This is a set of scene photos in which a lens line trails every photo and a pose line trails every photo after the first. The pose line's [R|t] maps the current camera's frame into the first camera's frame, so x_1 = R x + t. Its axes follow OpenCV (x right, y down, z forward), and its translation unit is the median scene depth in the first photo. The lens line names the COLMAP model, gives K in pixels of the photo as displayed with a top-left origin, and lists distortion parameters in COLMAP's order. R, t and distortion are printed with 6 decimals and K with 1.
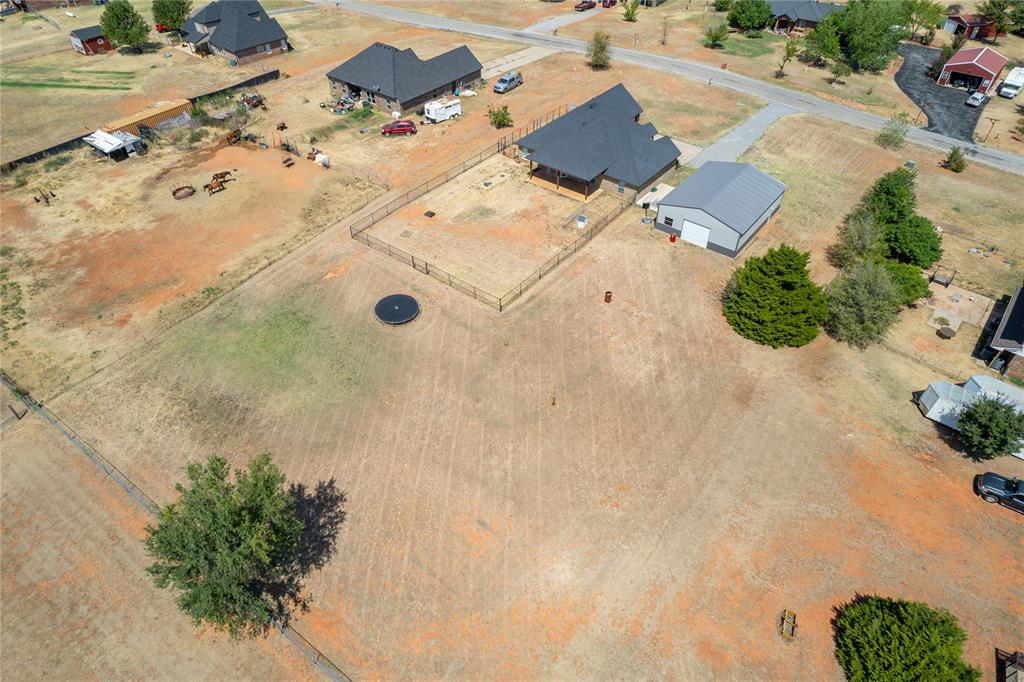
lens RADIAL K [[634.4, 0, 511.2], [0, 634.4, 357.8], [0, 0, 1]] dist [-0.067155, 0.072728]
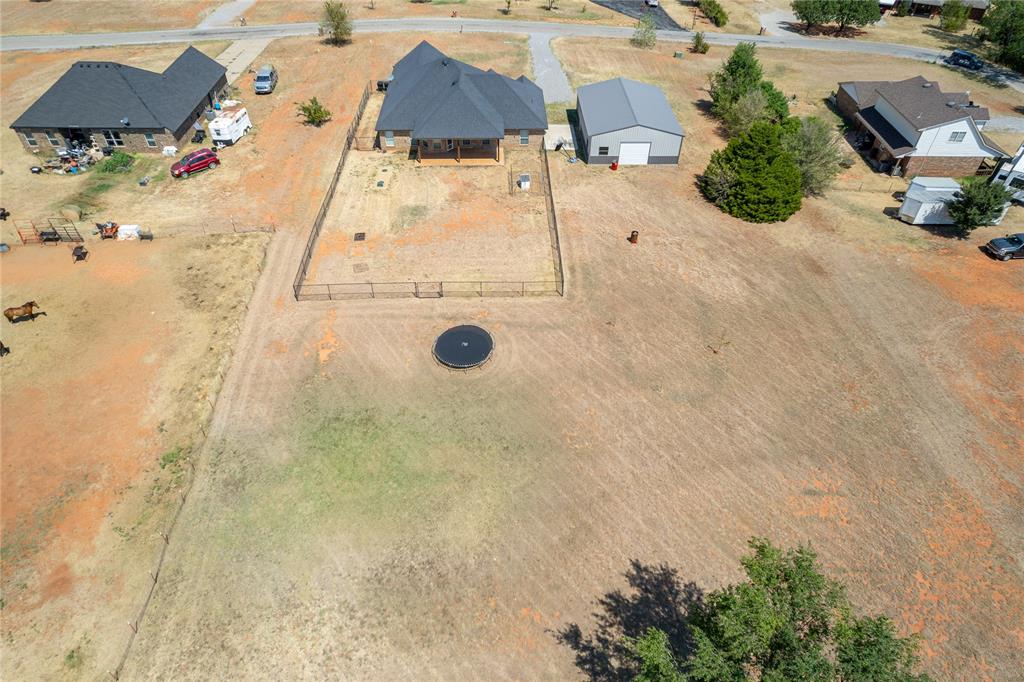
lens RADIAL K [[634.4, 0, 511.2], [0, 634.4, 357.8], [0, 0, 1]] dist [-0.067155, 0.072728]
pose [[0.772113, -0.437935, 0.460494, -0.354725], [0.435720, 0.892311, 0.118023, -0.093538], [-0.462590, 0.109520, 0.879782, 0.226672]]
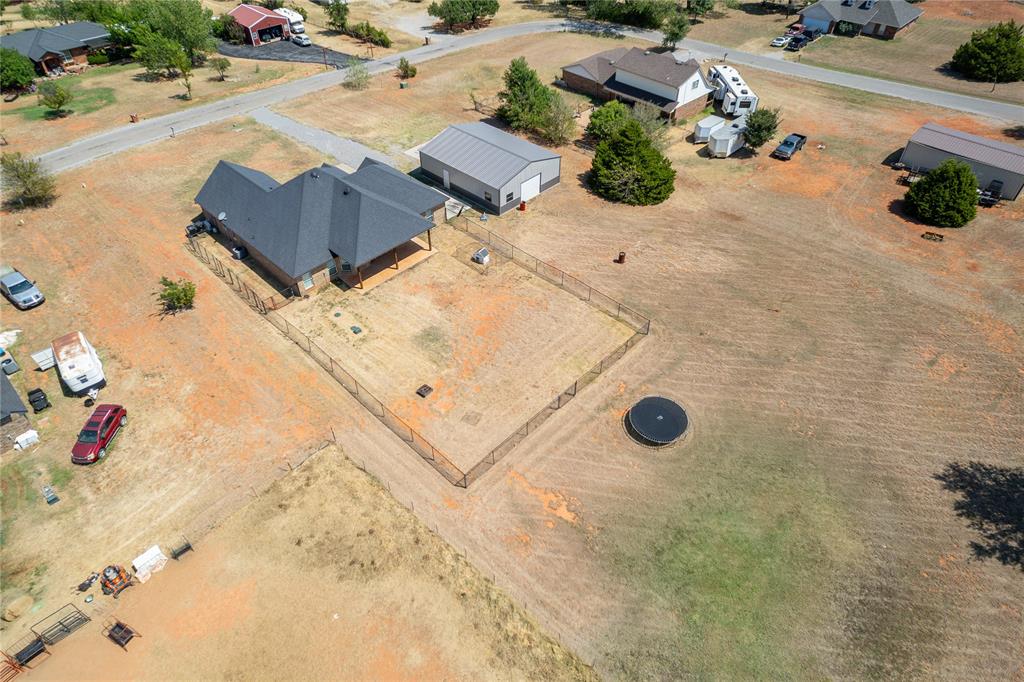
lens RADIAL K [[634.4, 0, 511.2], [0, 634.4, 357.8], [0, 0, 1]] dist [-0.067155, 0.072728]
pose [[0.107864, -0.697013, 0.708899, -0.497406], [0.696707, 0.561666, 0.446240, -0.421801], [-0.709200, 0.445762, 0.546197, 0.489673]]
